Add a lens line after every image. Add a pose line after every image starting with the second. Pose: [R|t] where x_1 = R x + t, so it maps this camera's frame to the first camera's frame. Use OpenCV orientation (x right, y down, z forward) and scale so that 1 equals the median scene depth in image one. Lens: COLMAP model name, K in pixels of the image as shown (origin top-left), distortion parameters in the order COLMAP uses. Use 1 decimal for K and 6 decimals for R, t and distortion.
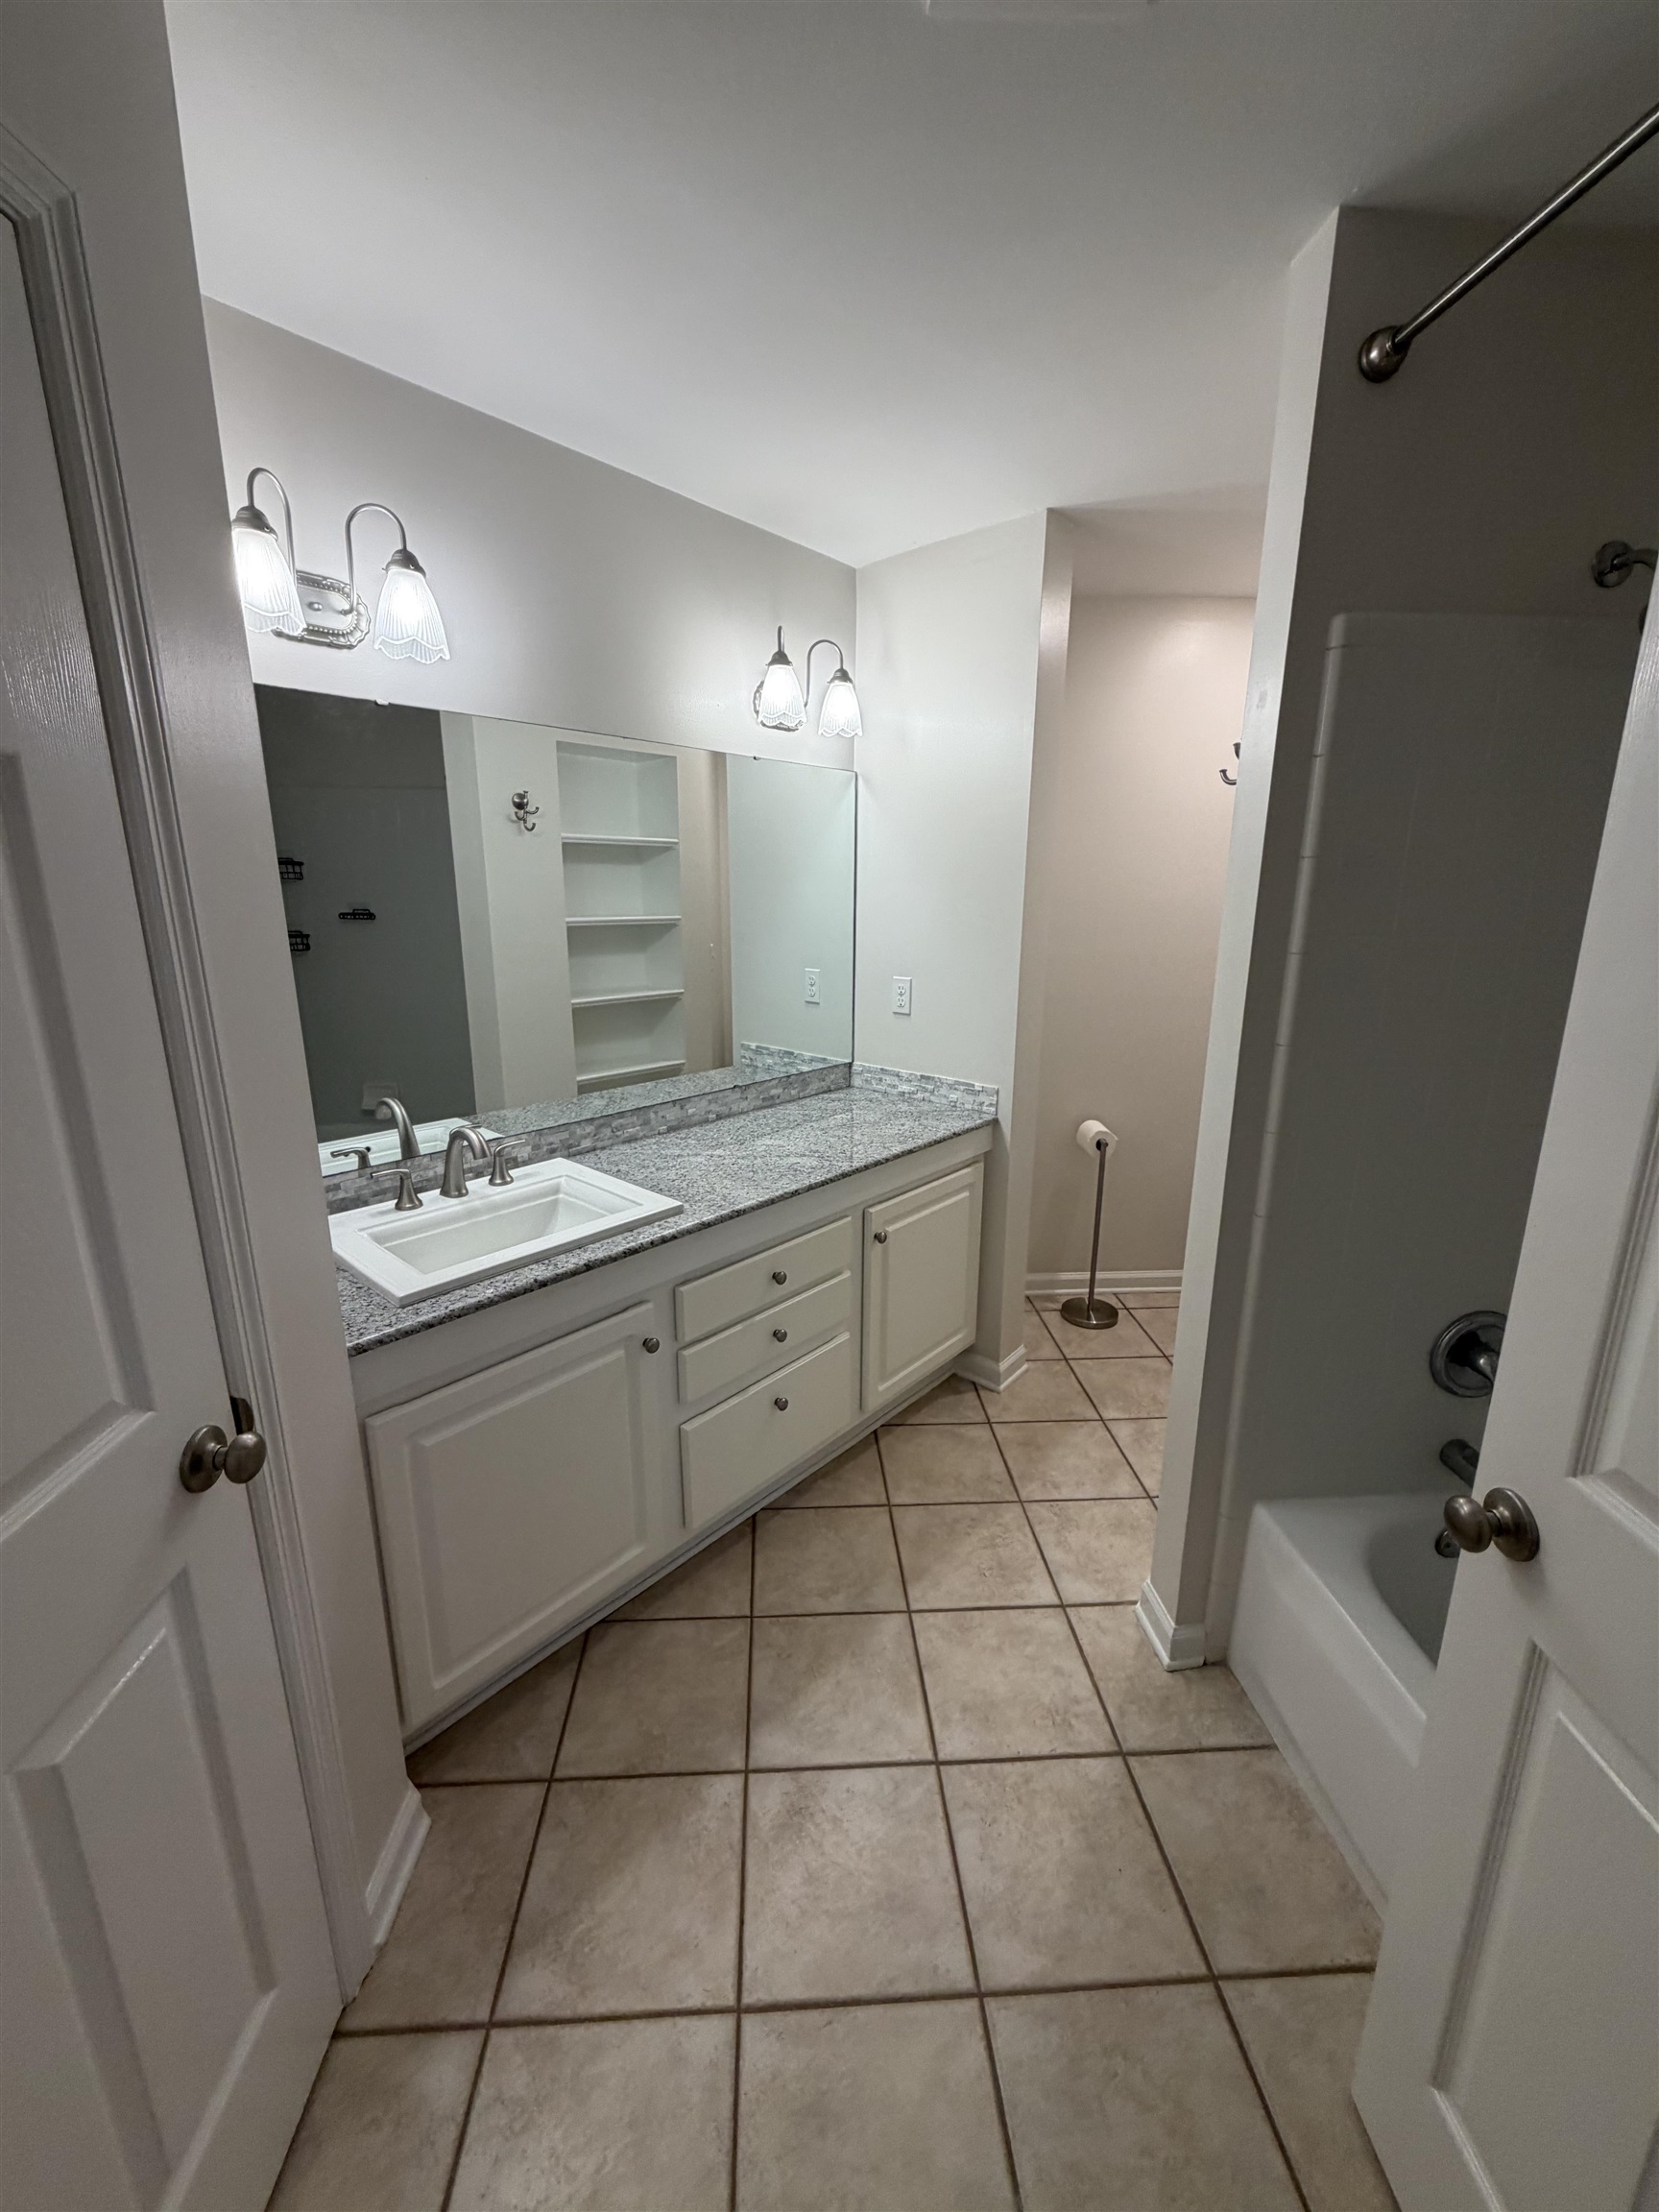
lens RADIAL K [[885.4, 0, 828.6], [0, 885.4, 1106.0], [0, 0, 1]] dist [-0.000105, -0.000131]
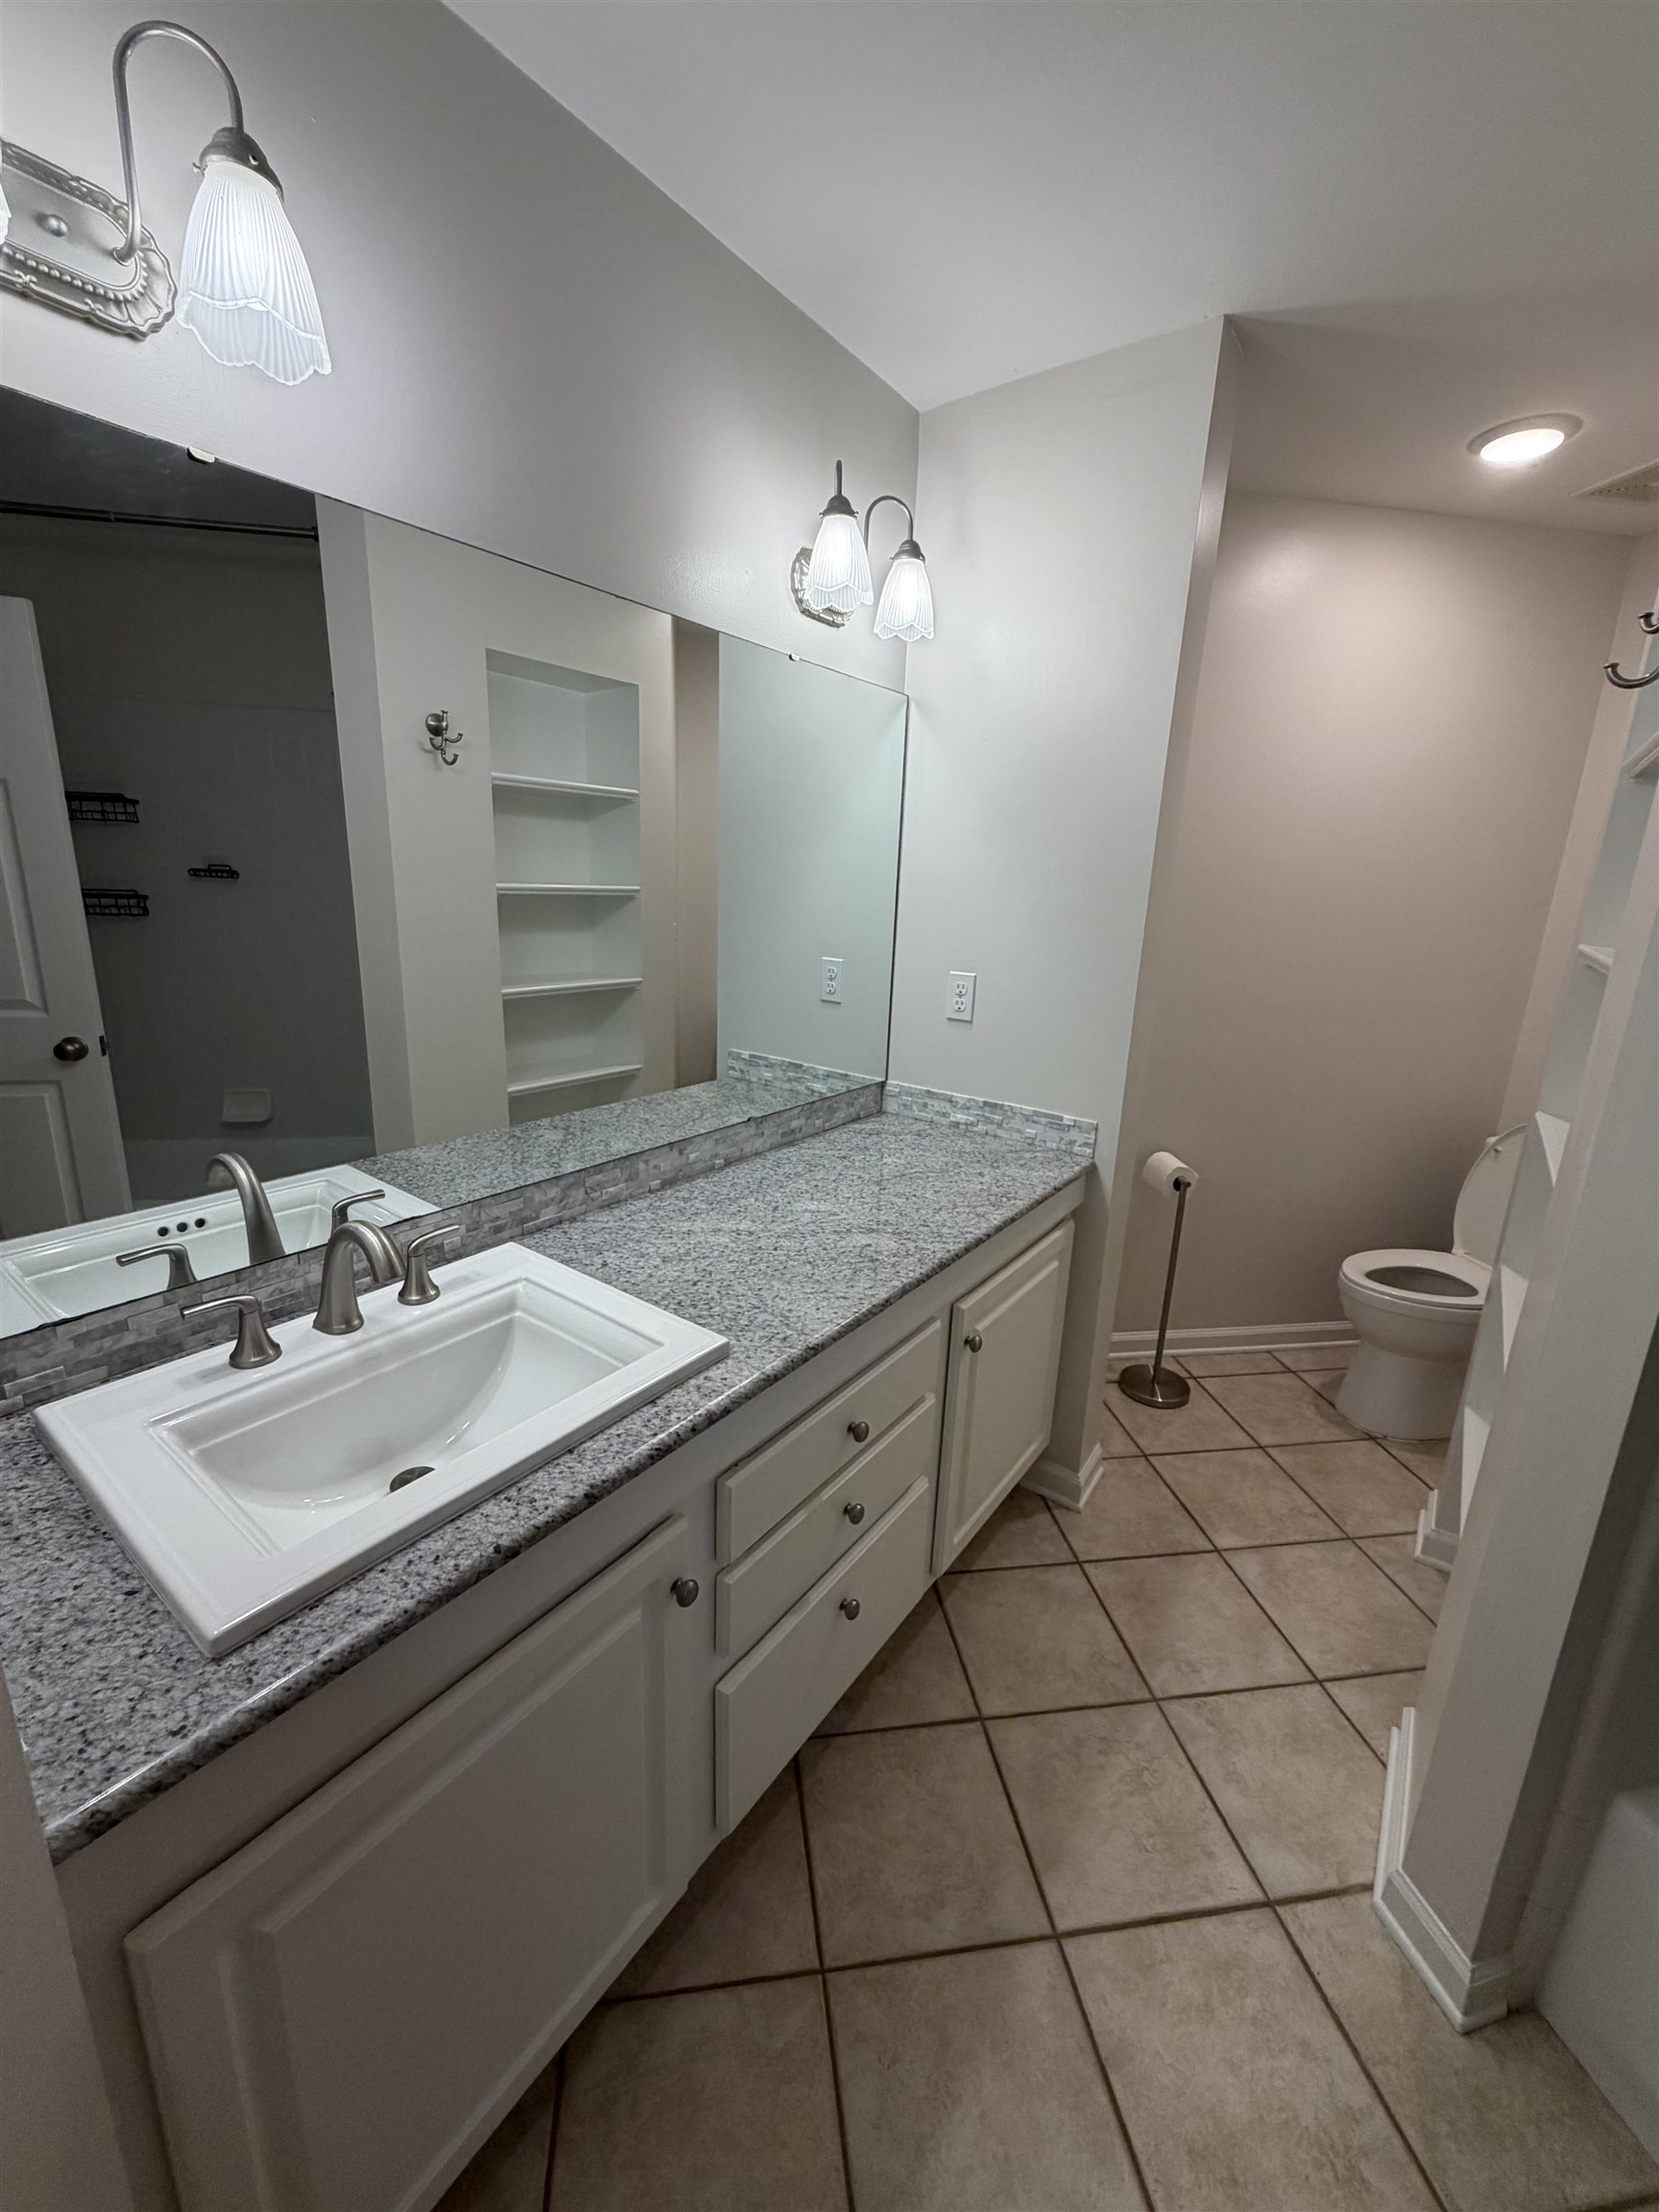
lens RADIAL K [[885.4, 0, 827.7], [0, 885.4, 1105.3], [0, 0, 1]] dist [-0.000105, -0.000131]
pose [[0.995276, 0.008887, 0.096674, -0.126578], [-0.010230, 0.999858, 0.013407, -0.049233], [-0.096541, -0.014332, 0.995226, 0.310160]]
